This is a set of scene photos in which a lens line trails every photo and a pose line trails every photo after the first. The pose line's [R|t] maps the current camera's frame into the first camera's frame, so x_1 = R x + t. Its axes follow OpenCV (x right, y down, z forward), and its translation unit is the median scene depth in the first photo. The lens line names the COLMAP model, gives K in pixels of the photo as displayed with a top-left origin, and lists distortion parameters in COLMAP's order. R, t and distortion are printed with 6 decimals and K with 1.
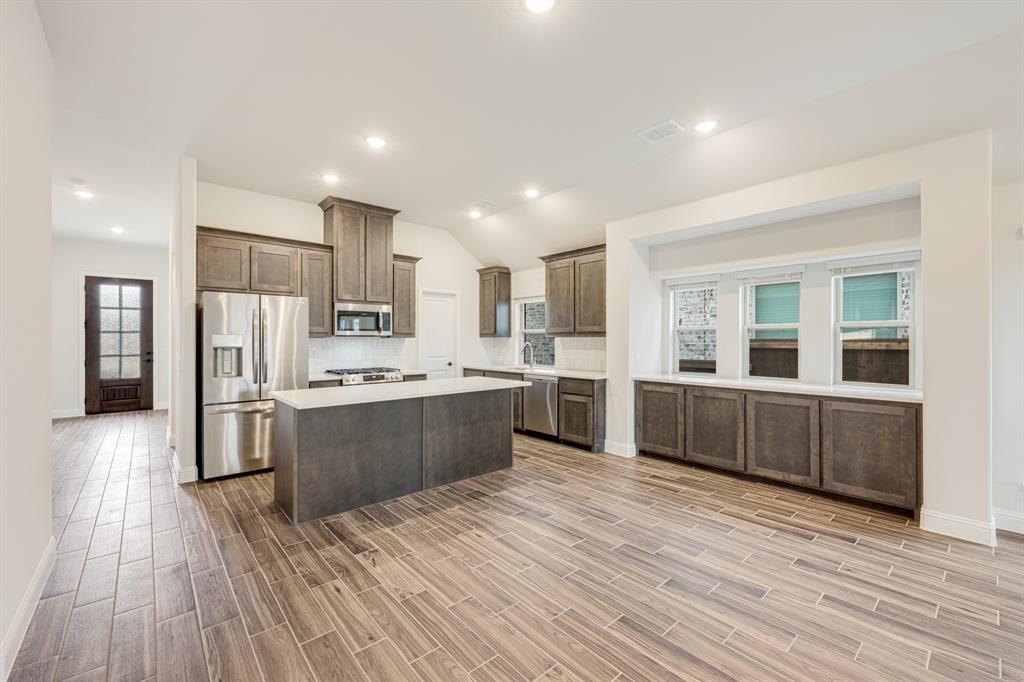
lens RADIAL K [[421.1, 0, 510.4], [0, 421.1, 336.9], [0, 0, 1]] dist [-0.001290, -0.000207]
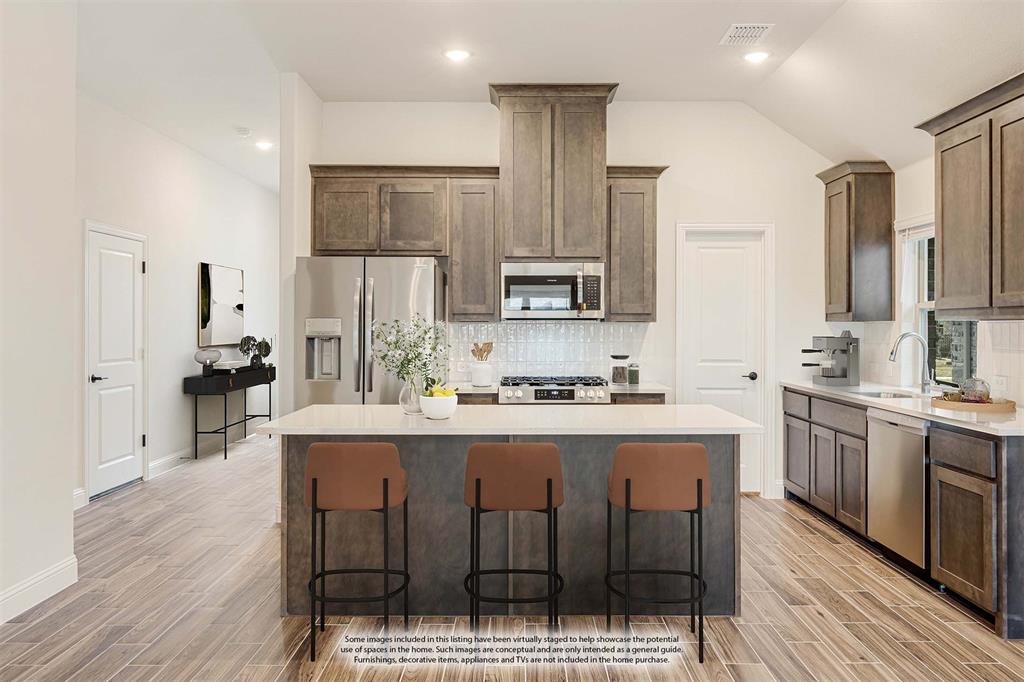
lens RADIAL K [[760.1, 0, 518.5], [0, 760.1, 321.4], [0, 0, 1]] dist [-0.000646, -0.000396]
pose [[0.753580, -0.002011, -0.657353, 0.295342], [0.002294, 0.999997, -0.000429, 0.001047], [0.657352, -0.001185, 0.753582, 0.210072]]
